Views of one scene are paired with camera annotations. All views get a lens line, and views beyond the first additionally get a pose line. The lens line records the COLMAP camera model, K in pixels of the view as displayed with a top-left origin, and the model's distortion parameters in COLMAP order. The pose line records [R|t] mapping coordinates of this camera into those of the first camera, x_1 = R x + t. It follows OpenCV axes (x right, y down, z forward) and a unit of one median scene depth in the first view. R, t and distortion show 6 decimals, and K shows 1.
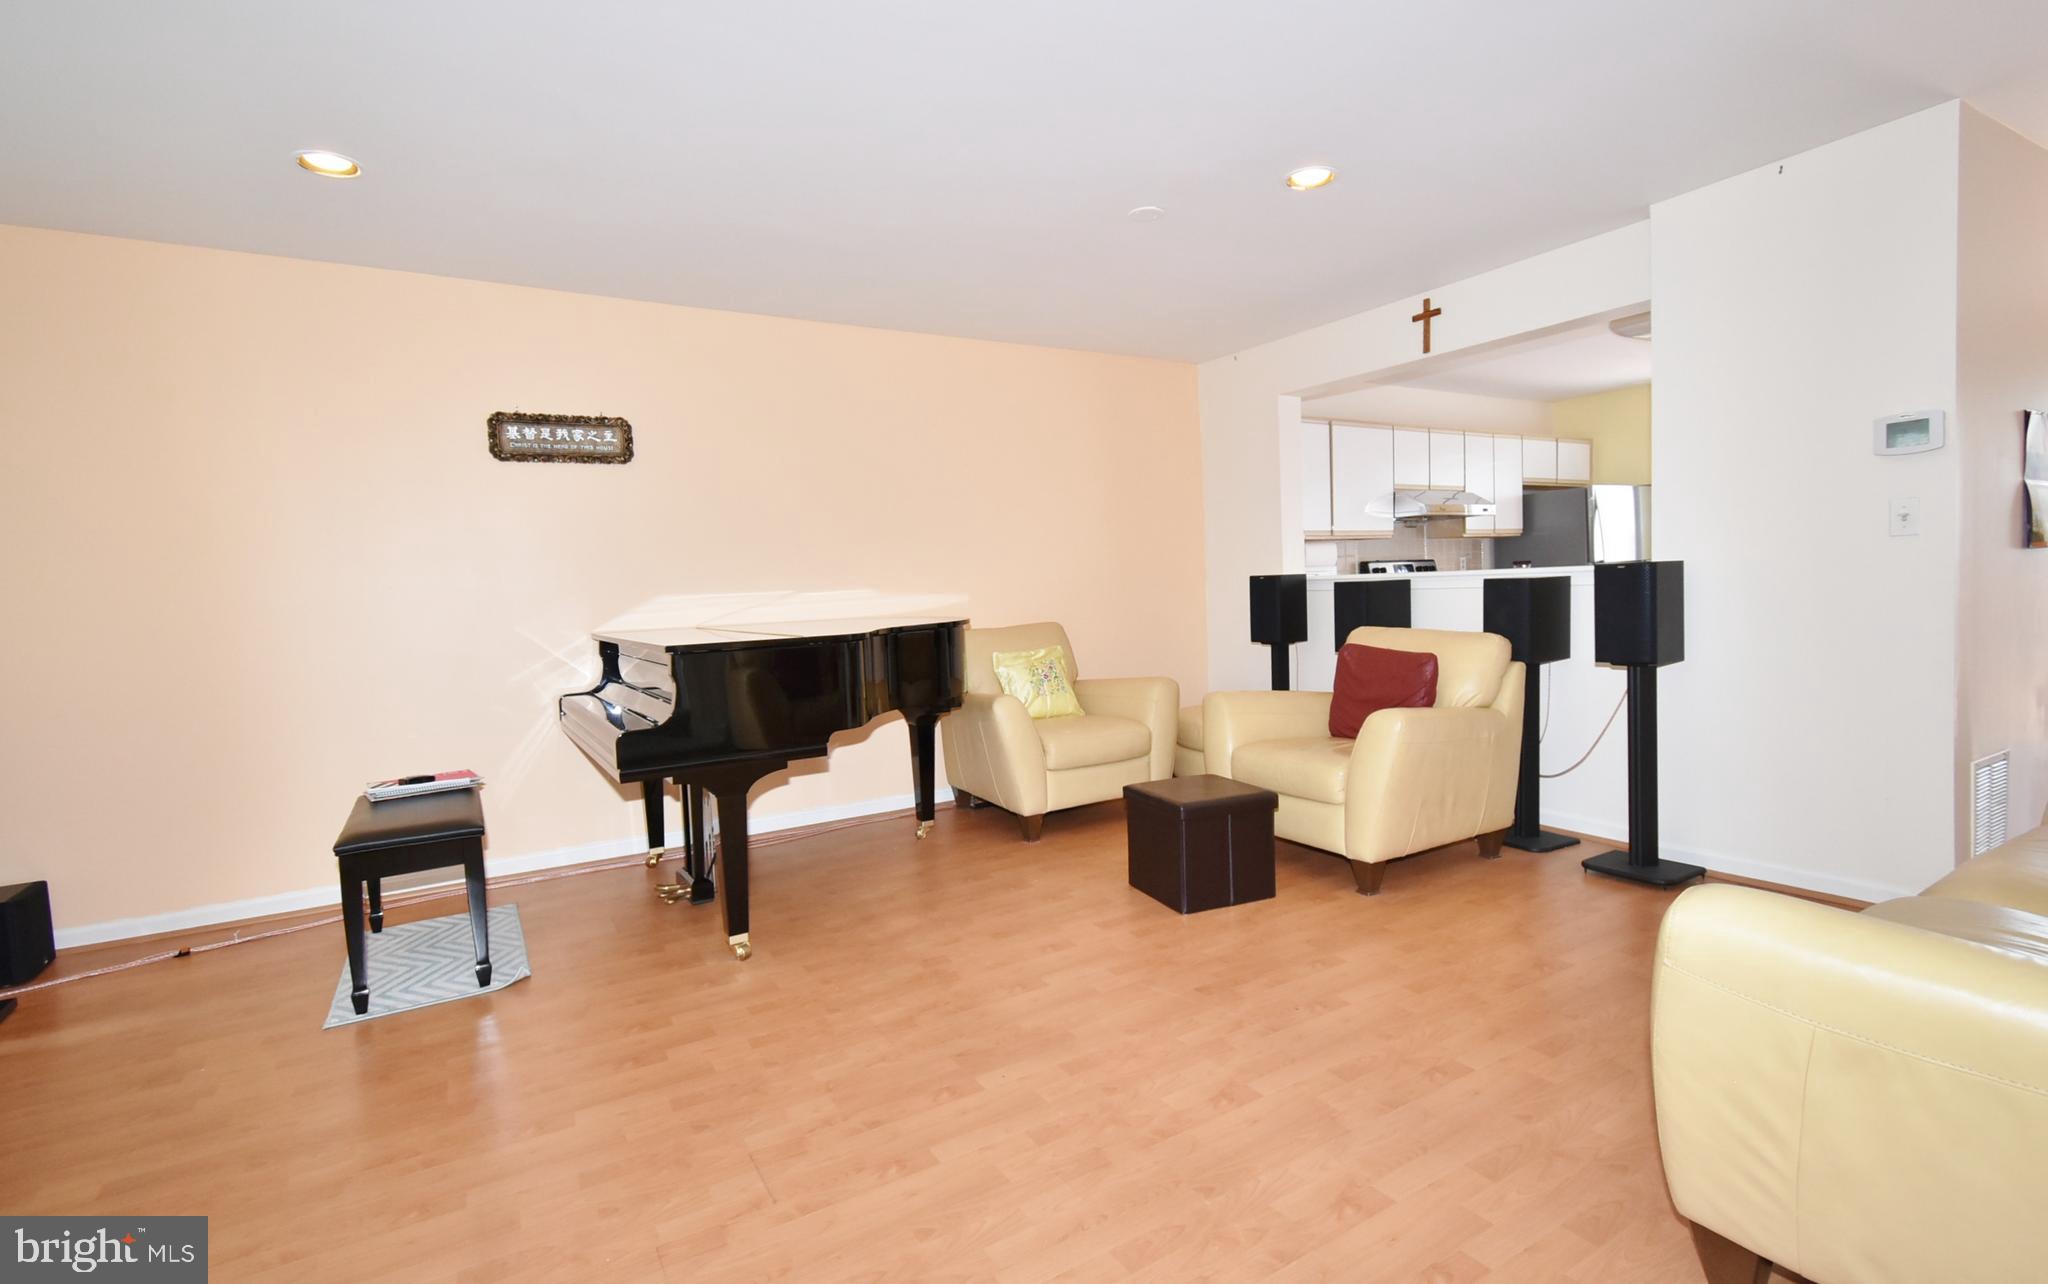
lens RADIAL K [[961.1, 0, 1019.5], [0, 961.1, 637.1], [0, 0, 1]] dist [0.009859, 0.000596]
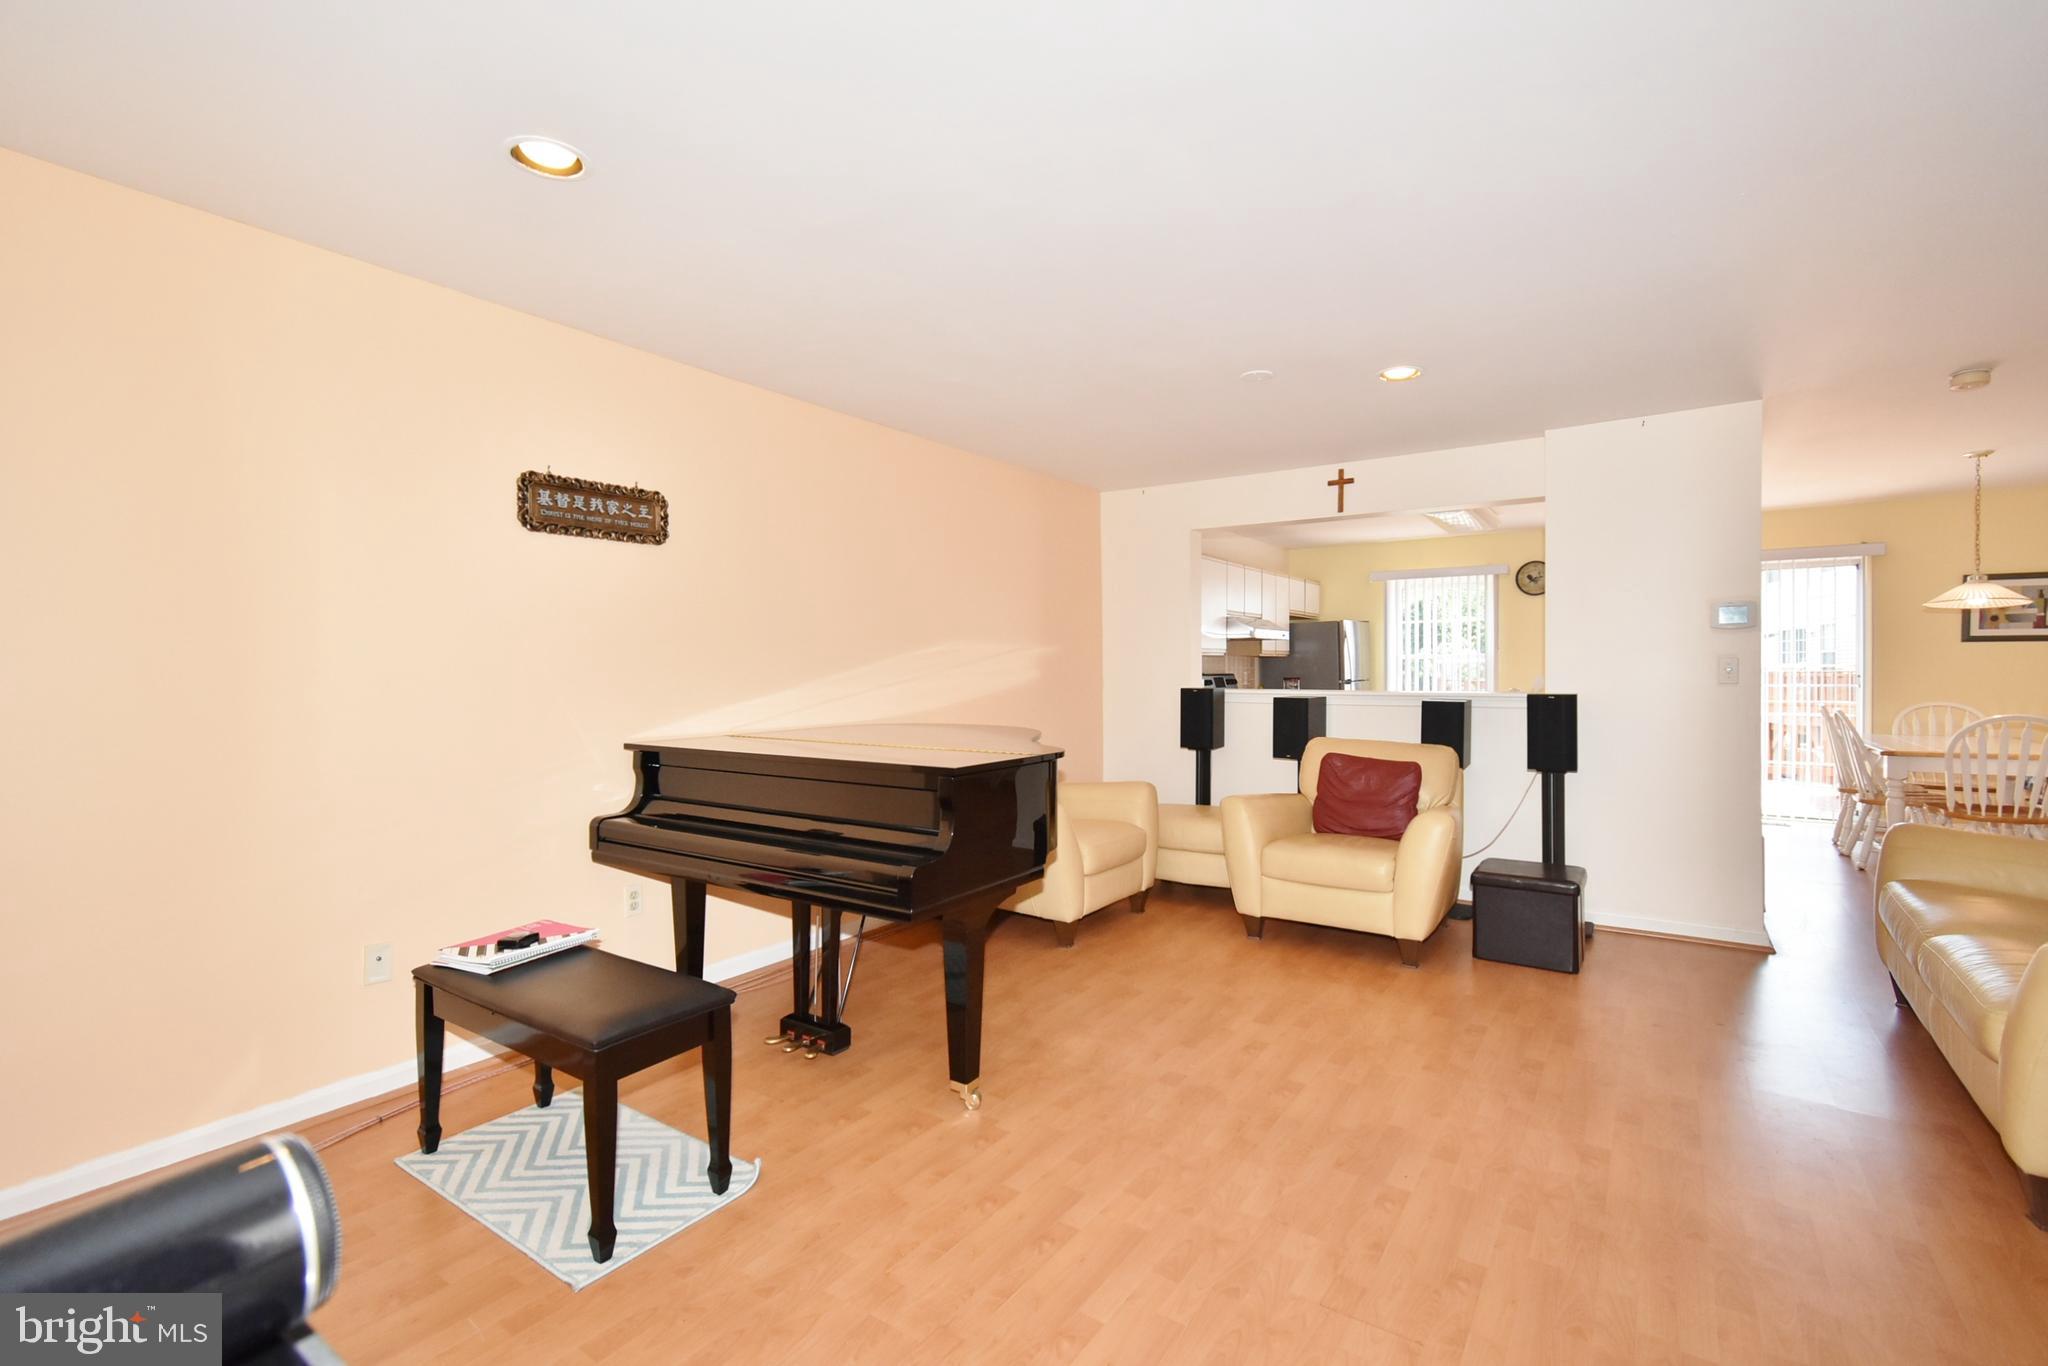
lens RADIAL K [[927.8, 0, 1037.6], [0, 927.8, 673.5], [0, 0, 1]] dist [0.009959, 0.000299]
pose [[0.908543, 0.032746, 0.416507, -0.466175], [-0.008731, 0.998194, -0.059433, -0.019561], [-0.417701, 0.050361, 0.907188, 0.114555]]
